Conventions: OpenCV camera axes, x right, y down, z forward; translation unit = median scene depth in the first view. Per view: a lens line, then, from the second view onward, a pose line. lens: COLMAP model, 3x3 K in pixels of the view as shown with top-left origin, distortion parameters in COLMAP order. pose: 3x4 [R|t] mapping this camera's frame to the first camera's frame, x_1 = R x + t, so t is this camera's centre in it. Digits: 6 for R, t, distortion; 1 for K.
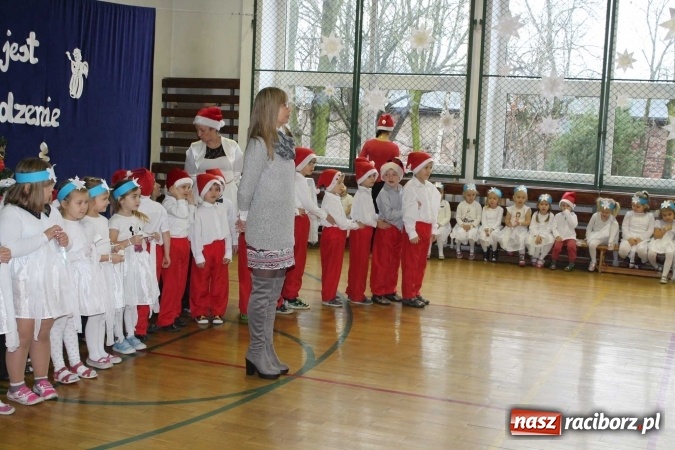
lens RADIAL K [[906.8, 0, 337.5], [0, 906.8, 225.0], [0, 0, 1]] dist [0.031751, 0.023796]
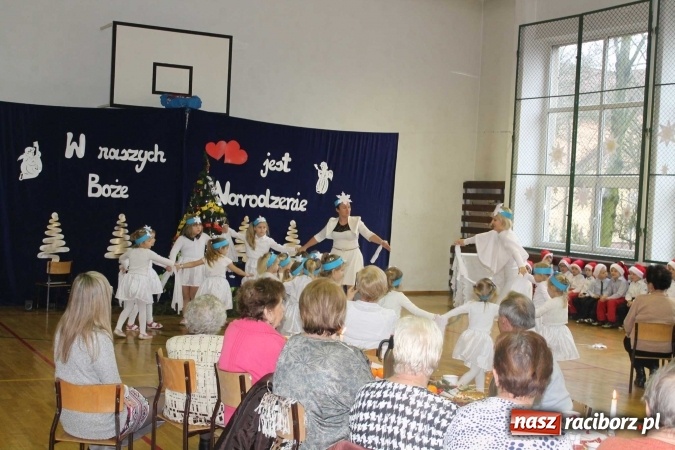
lens RADIAL K [[906.8, 0, 337.5], [0, 906.8, 225.0], [0, 0, 1]] dist [0.031751, 0.023796]
pose [[0.789965, 0.015160, -0.612964, 0.711308], [-0.090179, 0.991696, -0.091691, 0.056021], [0.606484, 0.127709, 0.784772, -0.200966]]
